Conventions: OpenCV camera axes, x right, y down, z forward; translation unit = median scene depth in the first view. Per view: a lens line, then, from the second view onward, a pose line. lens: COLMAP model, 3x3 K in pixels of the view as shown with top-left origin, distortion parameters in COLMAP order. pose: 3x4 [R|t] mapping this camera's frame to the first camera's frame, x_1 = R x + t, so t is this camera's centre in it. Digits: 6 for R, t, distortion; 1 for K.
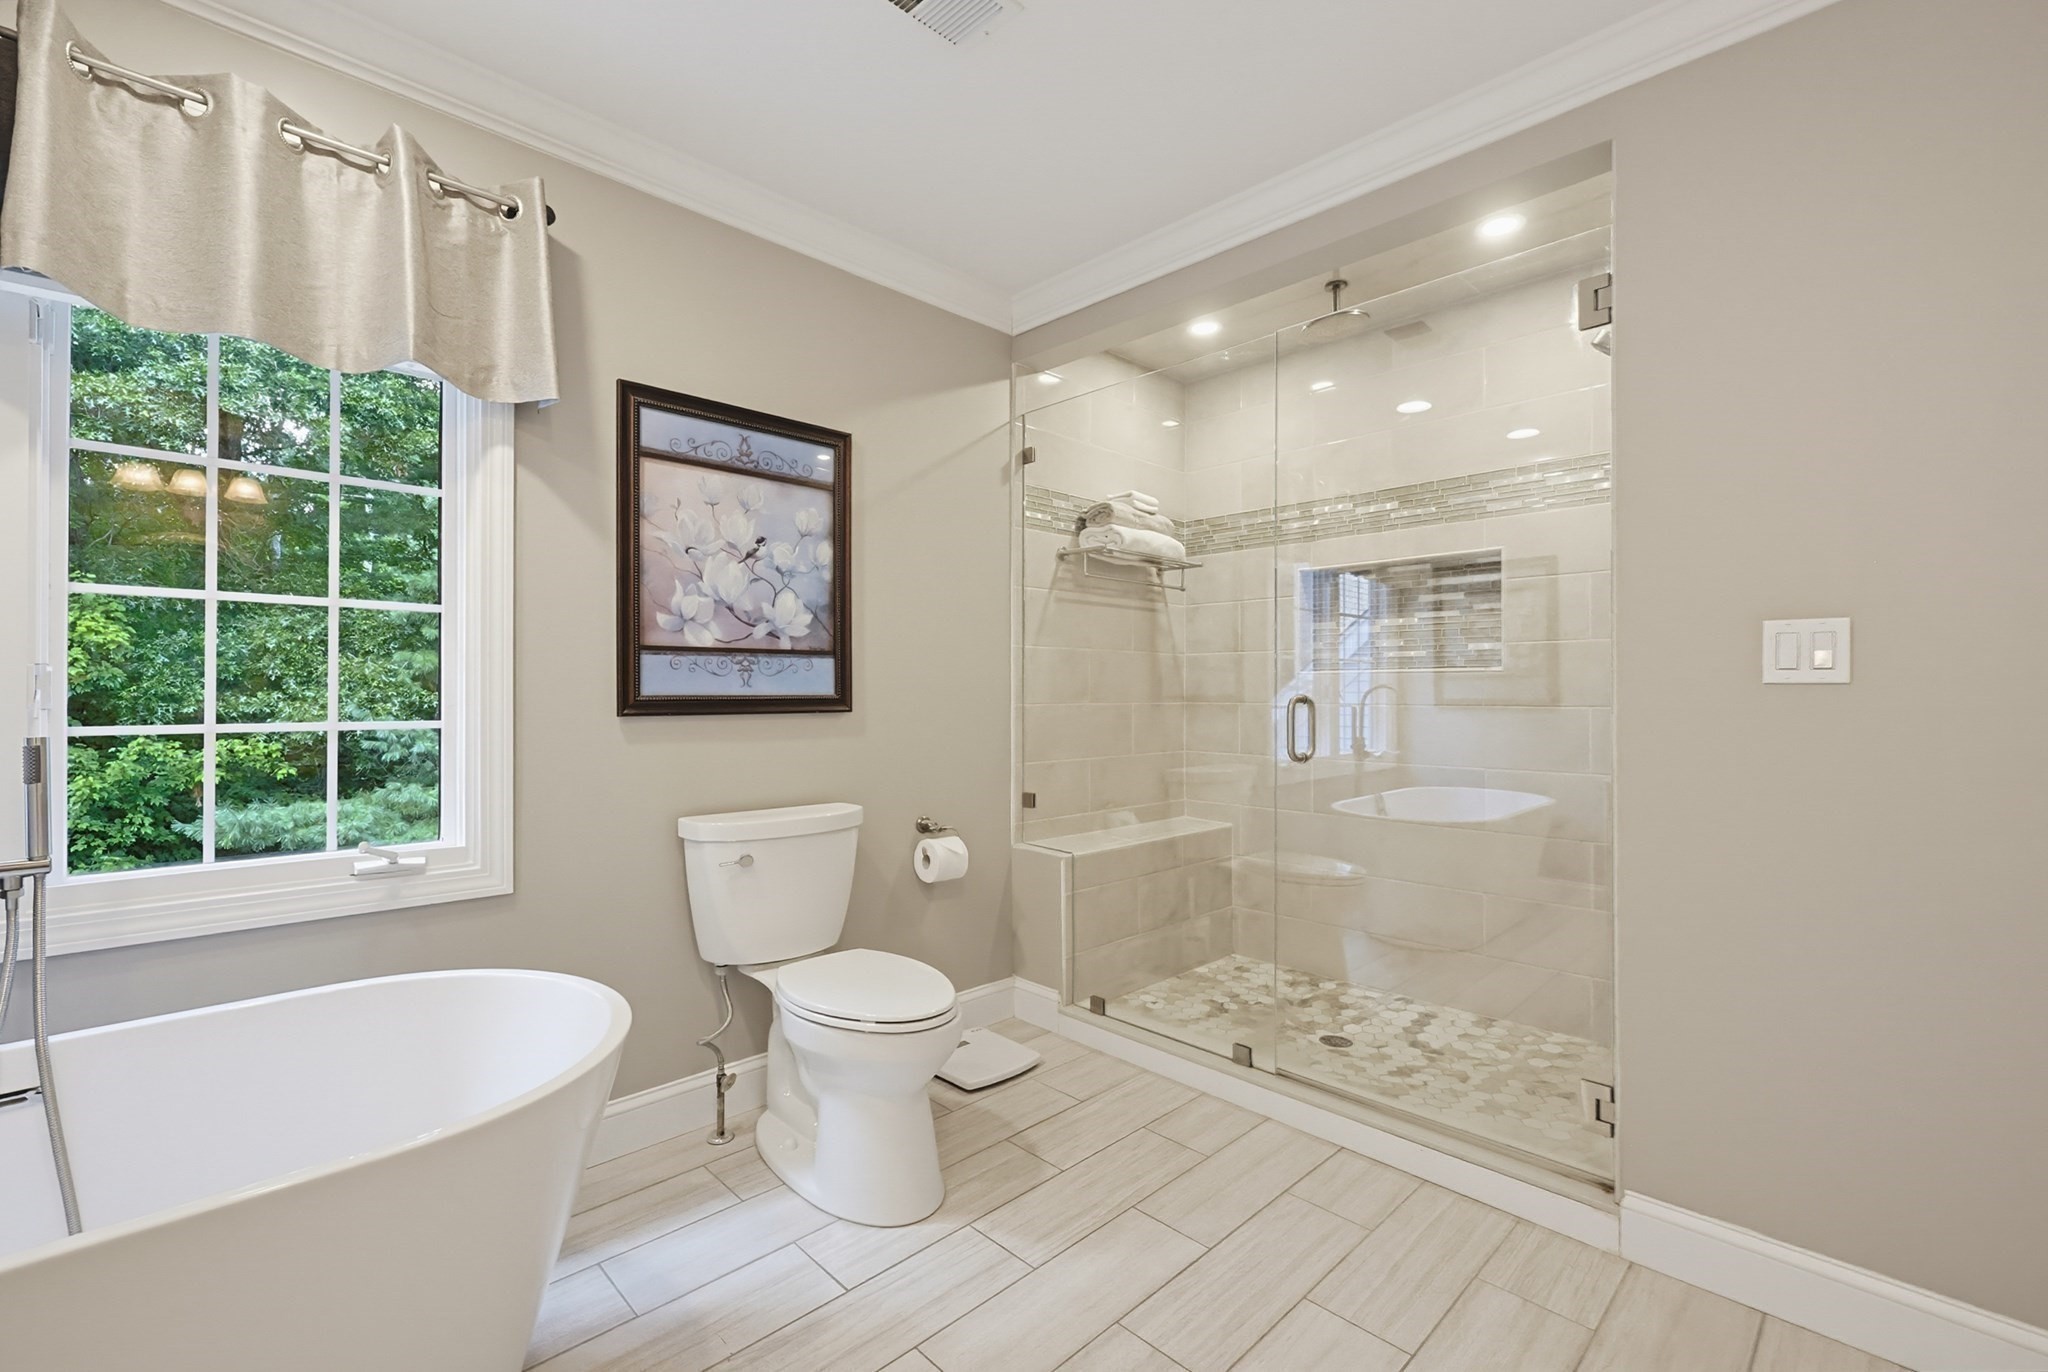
lens RADIAL K [[880.2, 0, 1026.0], [0, 880.2, 693.9], [0, 0, 1]] dist [-0.000129, -0.000451]
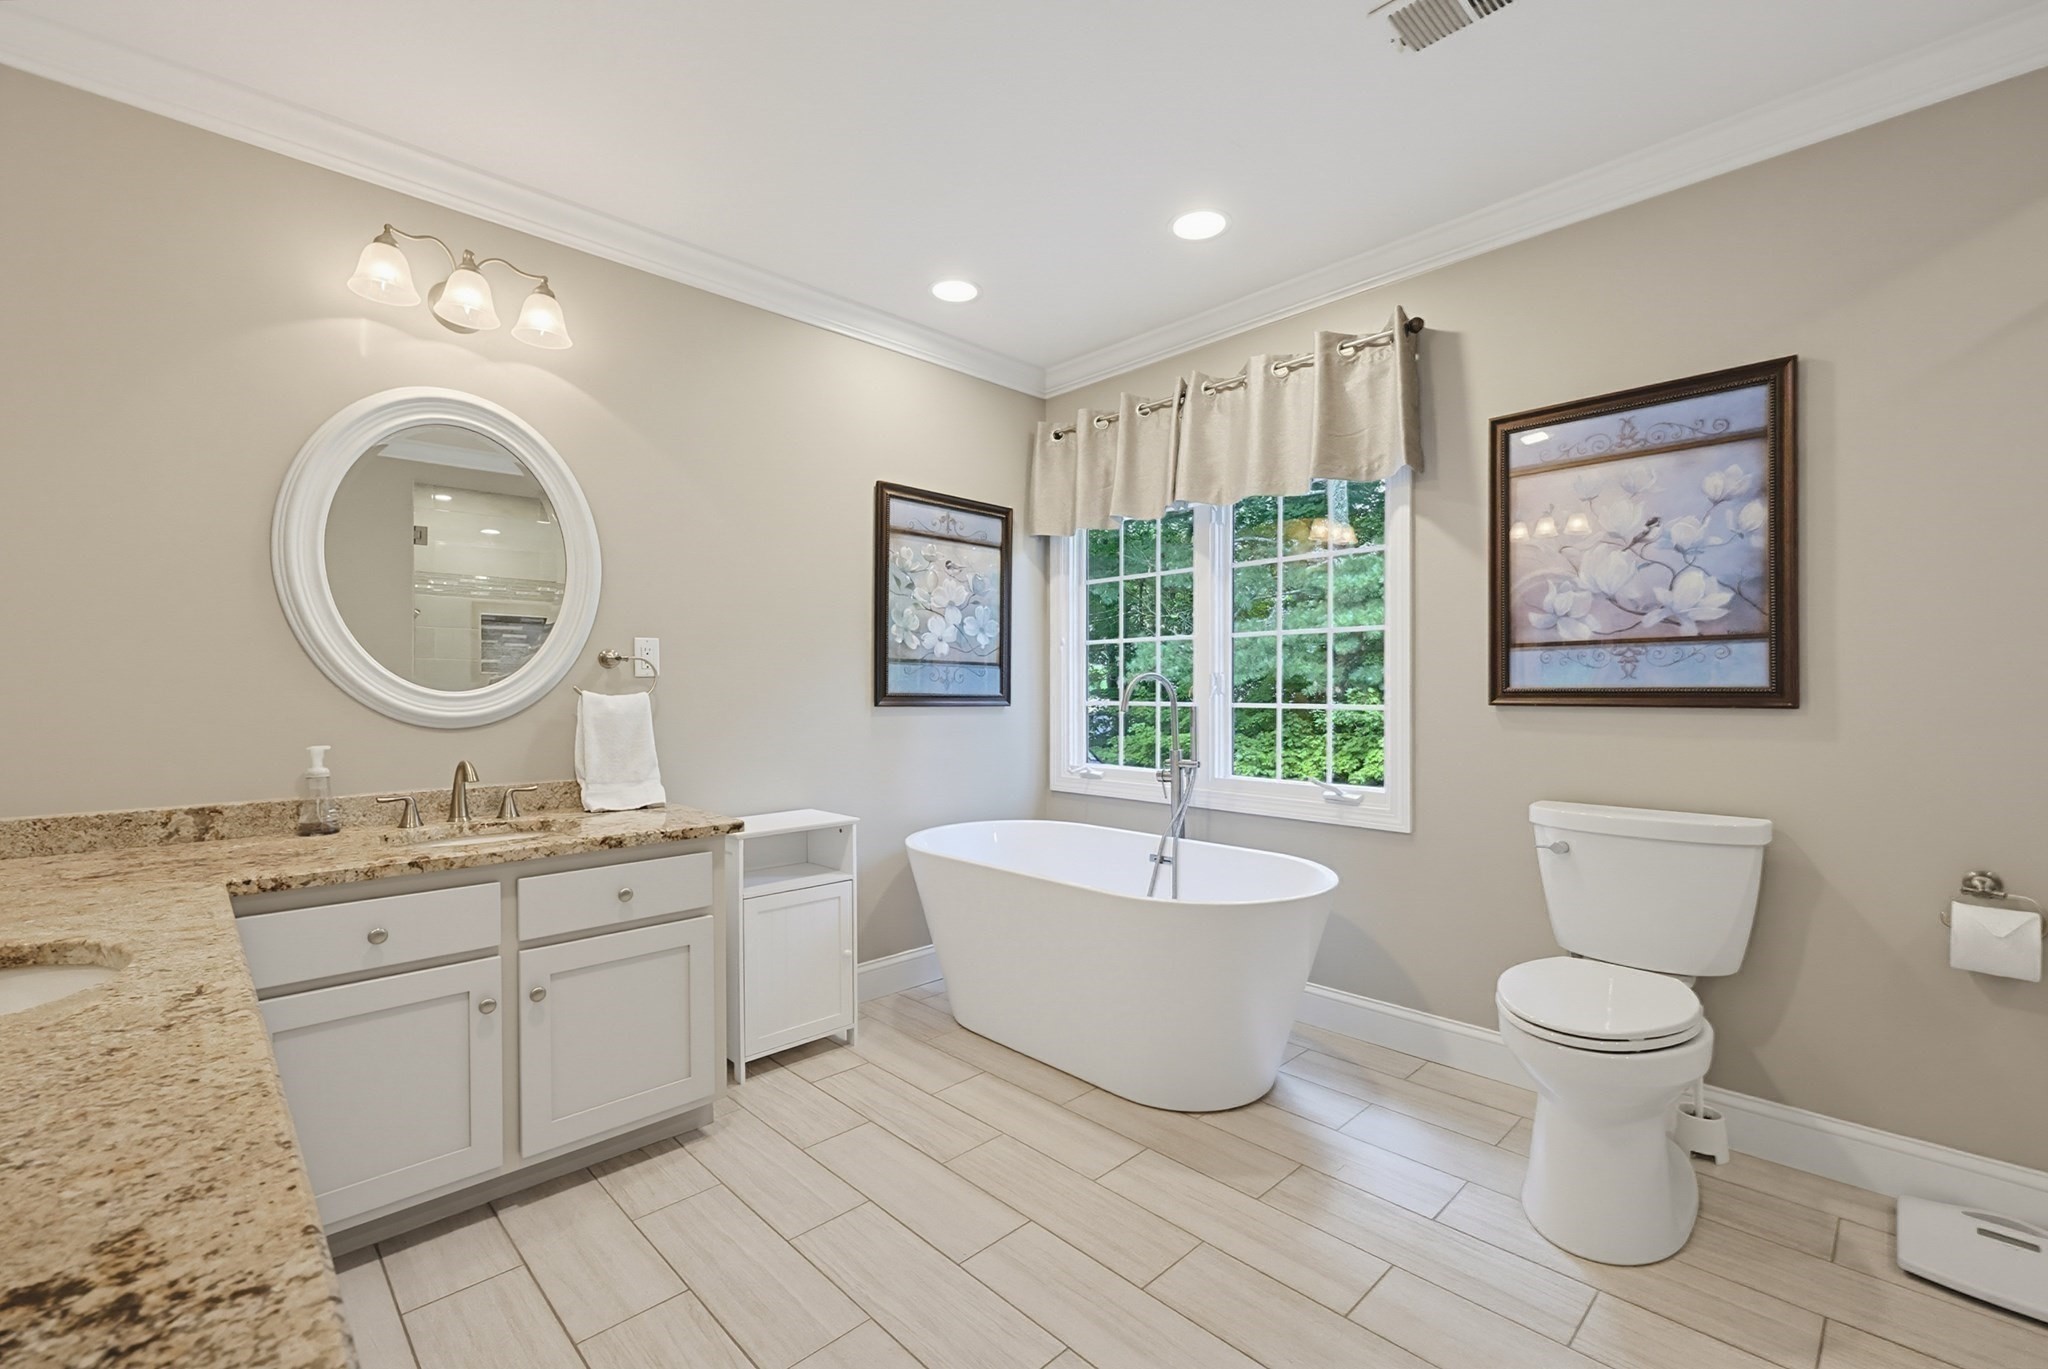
lens RADIAL K [[880.2, 0, 1026.0], [0, 880.2, 688.0], [0, 0, 1]] dist [-0.000129, -0.000451]
pose [[-0.000309, -0.000876, -1.000000, 0.638454], [-0.001477, 0.999999, -0.000875, 0.004193], [0.999999, 0.001477, -0.000310, 0.338517]]
